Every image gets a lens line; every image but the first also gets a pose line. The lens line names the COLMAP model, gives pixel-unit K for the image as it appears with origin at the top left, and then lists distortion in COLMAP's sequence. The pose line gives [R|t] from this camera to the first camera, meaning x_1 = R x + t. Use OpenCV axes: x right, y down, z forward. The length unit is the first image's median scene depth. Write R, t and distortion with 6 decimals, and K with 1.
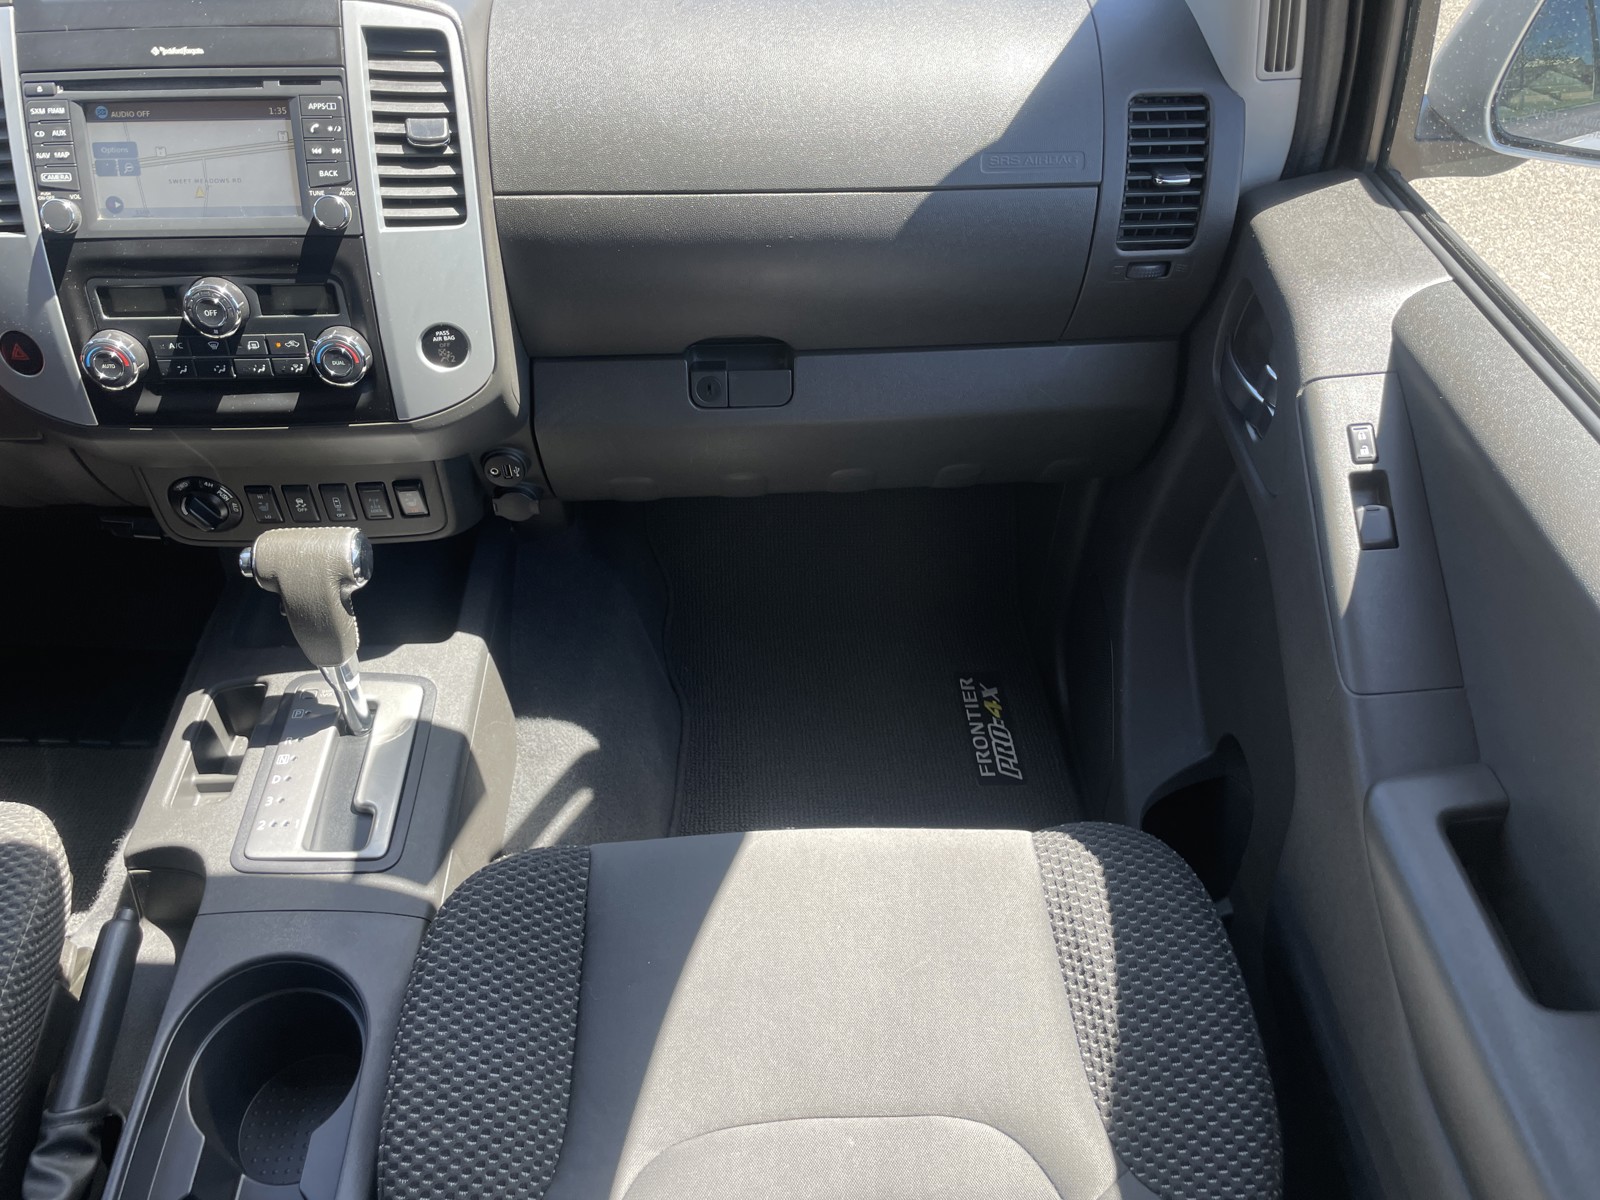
lens RADIAL K [[1273.2, 0, 796.3], [0, 1273.2, 611.6], [0, 0, 1]] dist [0.076607, -0.110738]
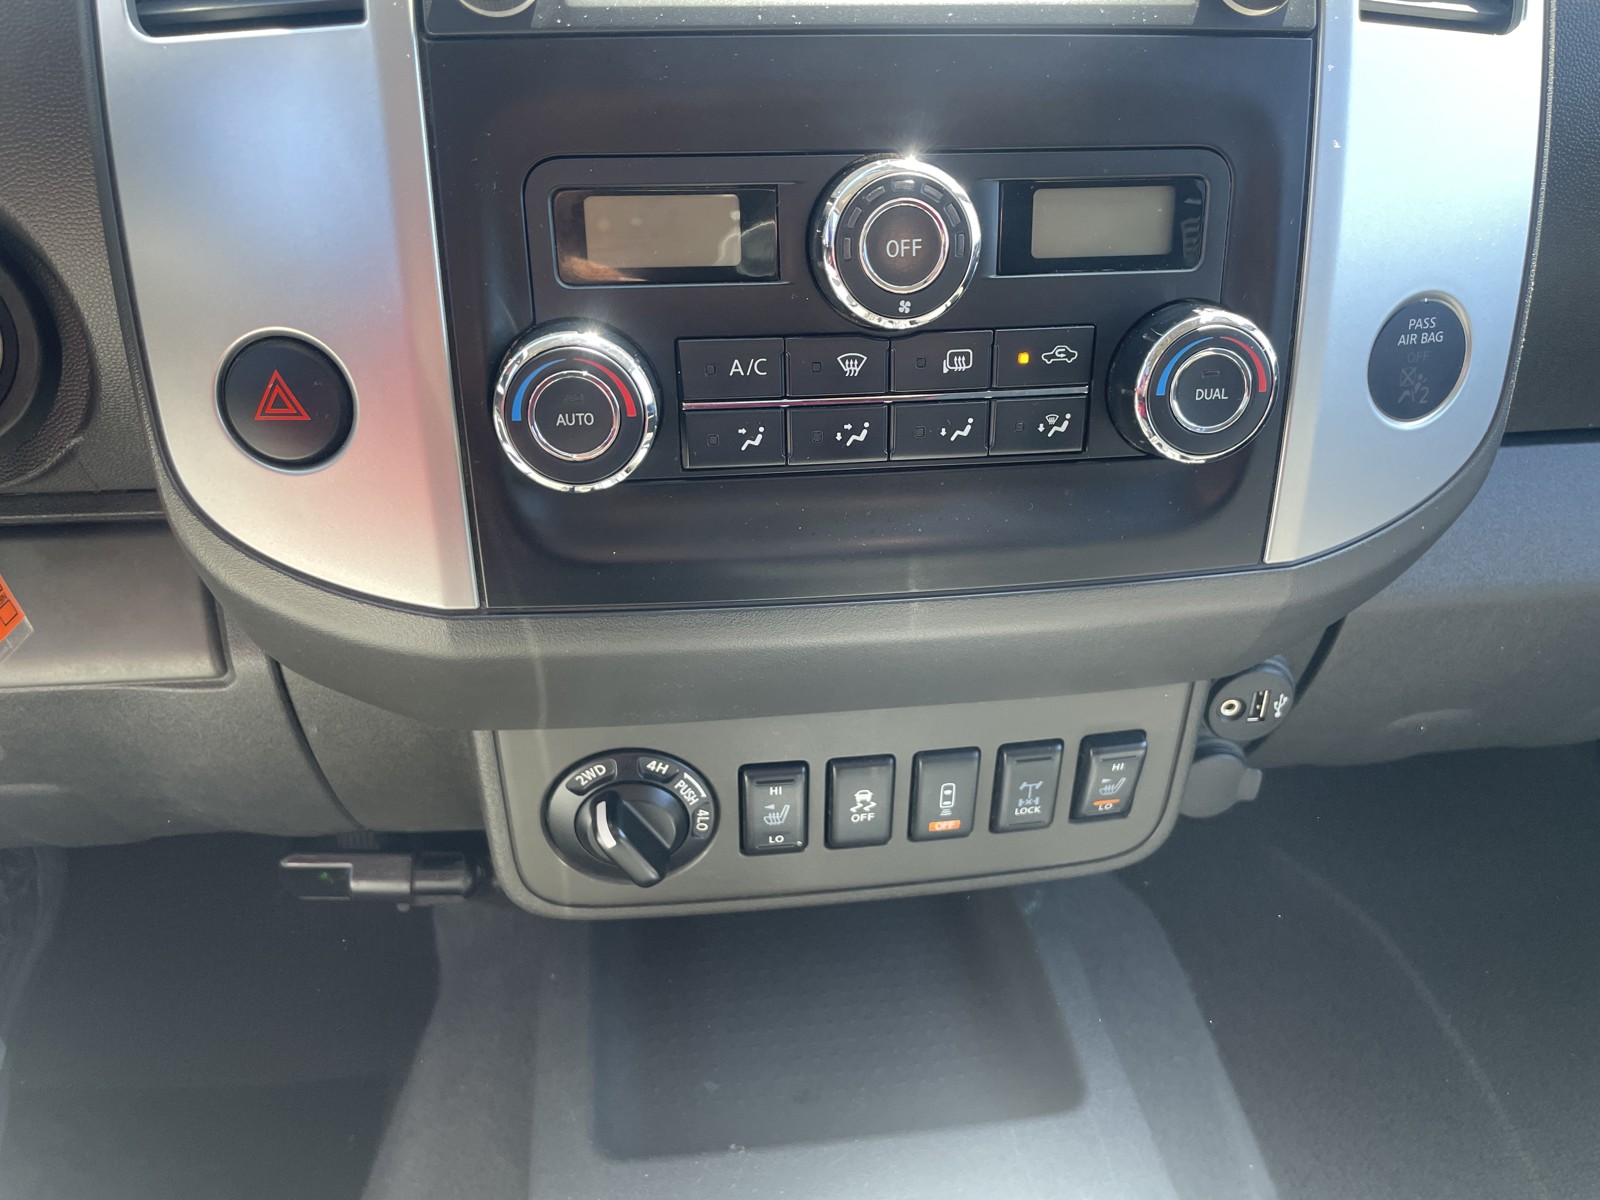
lens RADIAL K [[1273.2, 0, 796.3], [0, 1273.2, 611.6], [0, 0, 1]] dist [0.076607, -0.110738]
pose [[0.995961, -0.040321, 0.080226, -0.491531], [0.056607, 0.975530, -0.212453, -0.065172], [-0.069697, 0.216136, 0.973872, 0.663720]]
